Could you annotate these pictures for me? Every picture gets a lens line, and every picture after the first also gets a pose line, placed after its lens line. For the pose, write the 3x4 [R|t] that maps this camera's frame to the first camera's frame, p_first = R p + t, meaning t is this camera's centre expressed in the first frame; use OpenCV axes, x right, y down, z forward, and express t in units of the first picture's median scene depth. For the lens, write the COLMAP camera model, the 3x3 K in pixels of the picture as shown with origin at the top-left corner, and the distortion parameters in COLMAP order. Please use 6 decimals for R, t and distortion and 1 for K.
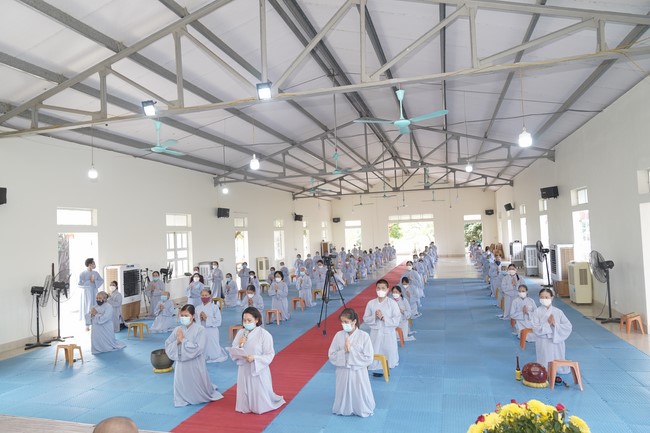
lens RADIAL K [[446.6, 0, 325.3], [0, 446.6, 214.9], [0, 0, 1]] dist [-0.036971, 0.021946]
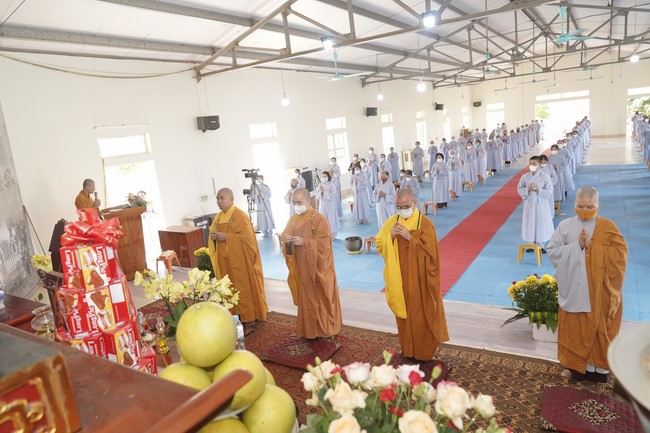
lens RADIAL K [[446.6, 0, 323.8], [0, 446.6, 215.9], [0, 0, 1]] dist [-0.036971, 0.021946]
pose [[0.956426, -0.001257, -0.291974, -0.024963], [0.076932, 0.965739, 0.247850, -0.036987], [0.281659, -0.259512, 0.923754, -0.092612]]
